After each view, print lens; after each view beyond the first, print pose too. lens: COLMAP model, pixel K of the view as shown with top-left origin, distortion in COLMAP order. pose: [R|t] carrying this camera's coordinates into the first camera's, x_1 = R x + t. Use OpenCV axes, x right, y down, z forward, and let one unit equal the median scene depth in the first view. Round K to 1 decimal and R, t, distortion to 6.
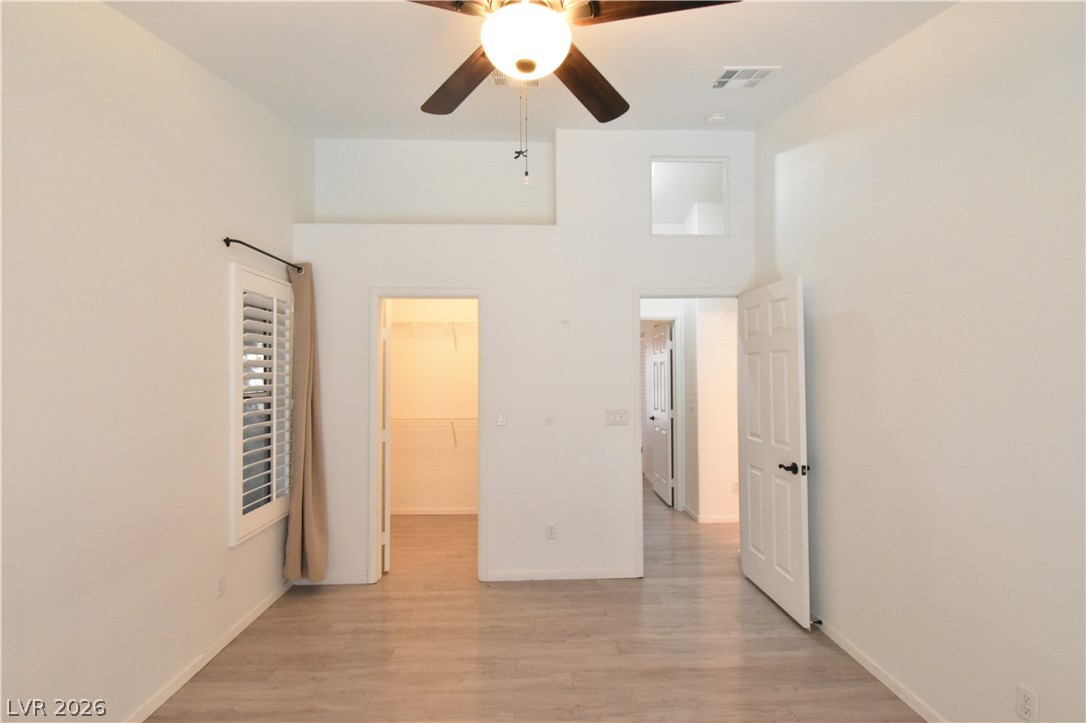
lens RADIAL K [[484.3, 0, 541.2], [0, 484.3, 362.7], [0, 0, 1]] dist [0.002647, -0.001365]
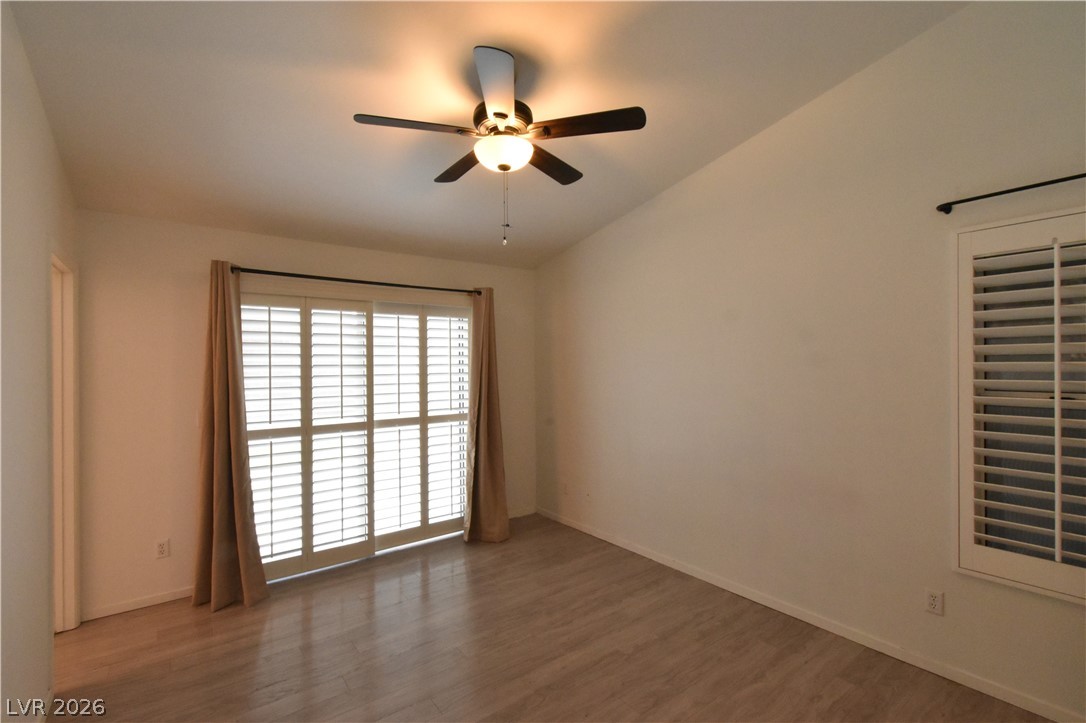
lens RADIAL K [[484.3, 0, 543.0], [0, 484.3, 360.4], [0, 0, 1]] dist [0.002647, -0.001365]
pose [[-0.804662, 0.001803, -0.593730, 0.377108], [0.015379, 0.999723, -0.017806, 0.019387], [0.593534, -0.023459, -0.804467, 1.108146]]
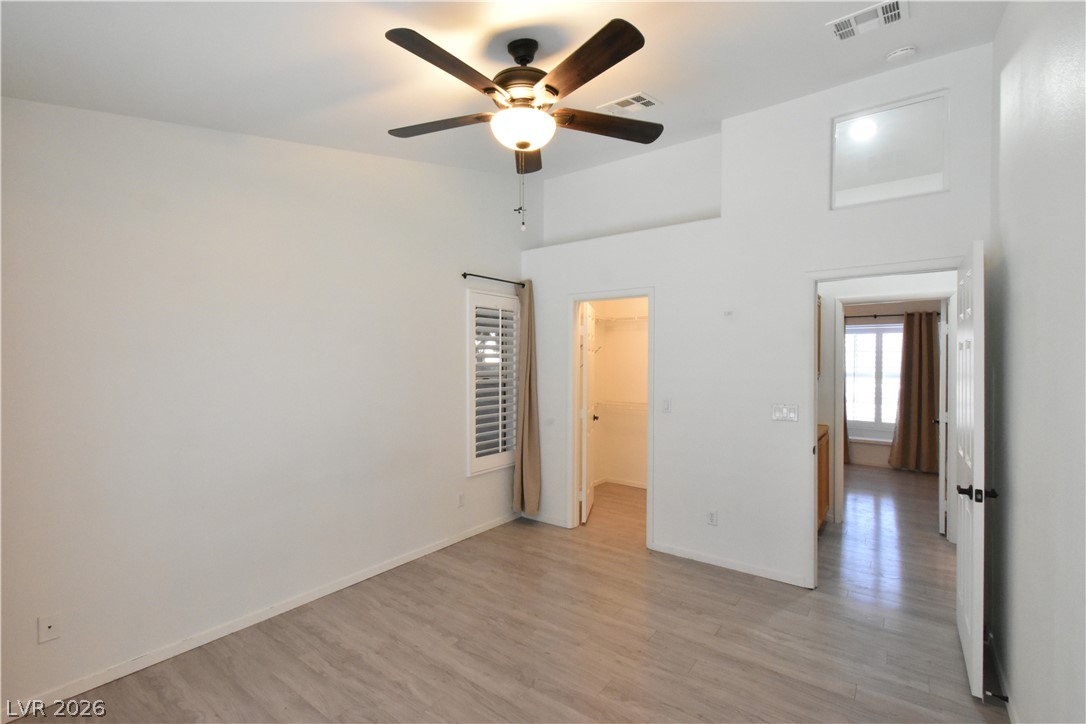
lens RADIAL K [[484.3, 0, 539.9], [0, 484.3, 361.9], [0, 0, 1]] dist [0.002647, -0.001365]
pose [[0.777284, 0.008635, -0.629091, 0.431240], [0.007826, 0.999696, 0.023393, -0.012343], [0.629102, -0.023106, 0.776979, -0.028000]]
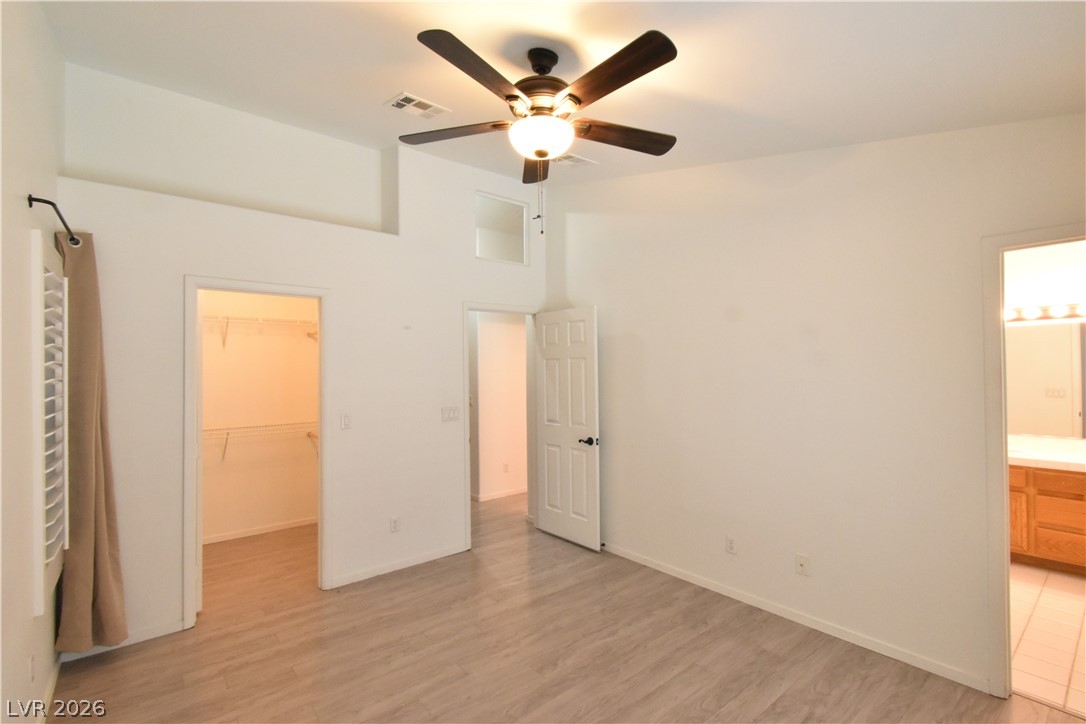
lens RADIAL K [[484.3, 0, 545.4], [0, 484.3, 362.4], [0, 0, 1]] dist [0.002647, -0.001365]
pose [[0.793939, 0.007289, 0.607954, -0.413859], [-0.006659, 0.999972, -0.003293, -0.006831], [-0.607961, -0.001434, 0.793965, -0.046419]]
